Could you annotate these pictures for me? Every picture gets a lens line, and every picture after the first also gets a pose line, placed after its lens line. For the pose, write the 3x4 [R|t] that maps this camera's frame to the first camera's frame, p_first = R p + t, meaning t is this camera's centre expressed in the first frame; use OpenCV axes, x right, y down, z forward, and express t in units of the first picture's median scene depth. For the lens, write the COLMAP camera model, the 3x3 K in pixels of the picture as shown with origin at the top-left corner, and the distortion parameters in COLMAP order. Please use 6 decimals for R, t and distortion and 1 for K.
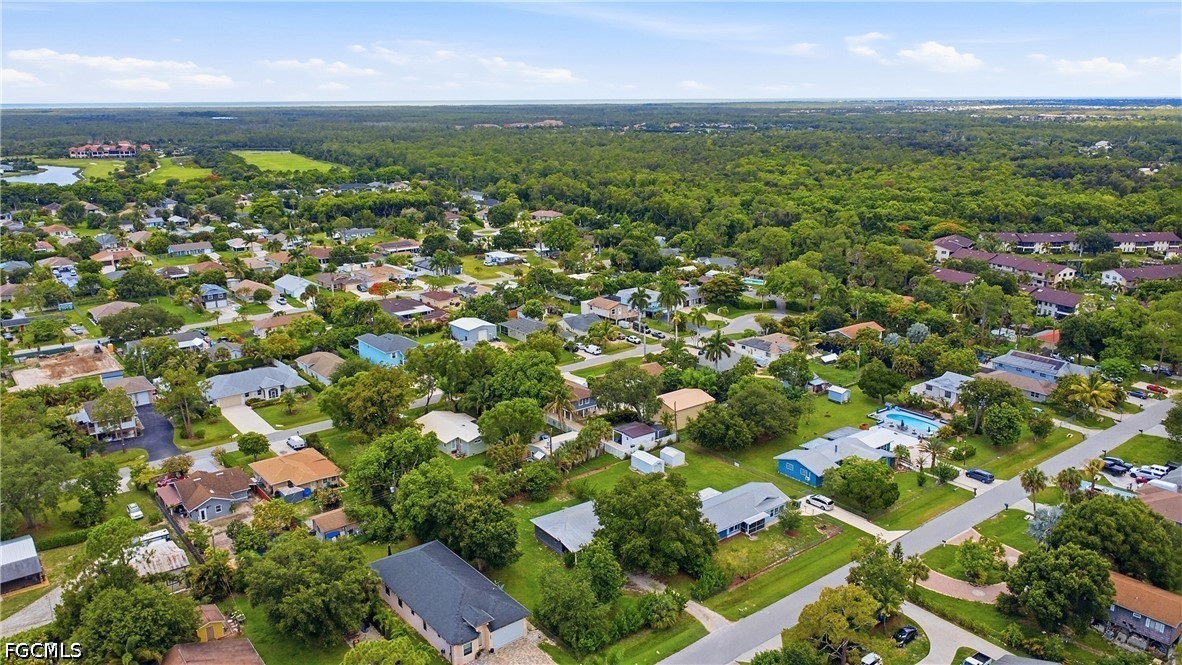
lens RADIAL K [[887.4, 0, 591.0], [0, 887.4, 332.5], [0, 0, 1]] dist [0.002725, 0.001017]
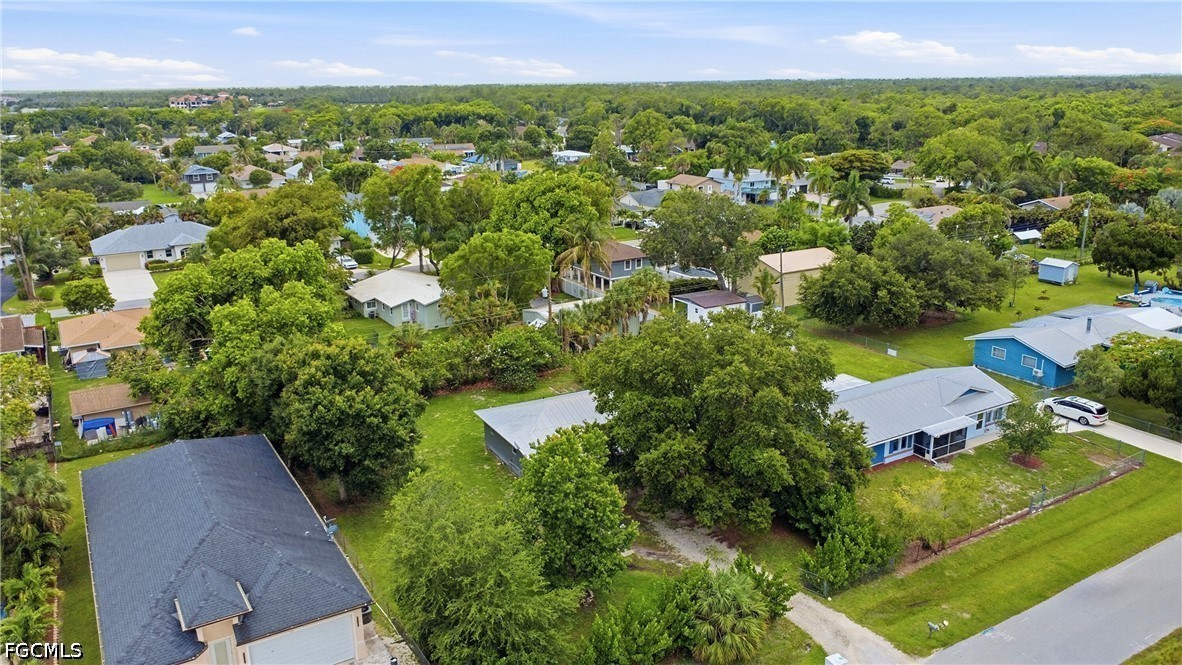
lens RADIAL K [[887.4, 0, 591.0], [0, 887.4, 332.5], [0, 0, 1]] dist [0.002725, 0.001017]
pose [[0.991983, 0.028011, -0.123227, 0.056276], [-0.025751, 0.999470, 0.019895, 0.156722], [0.123719, -0.016562, 0.992179, 0.519408]]
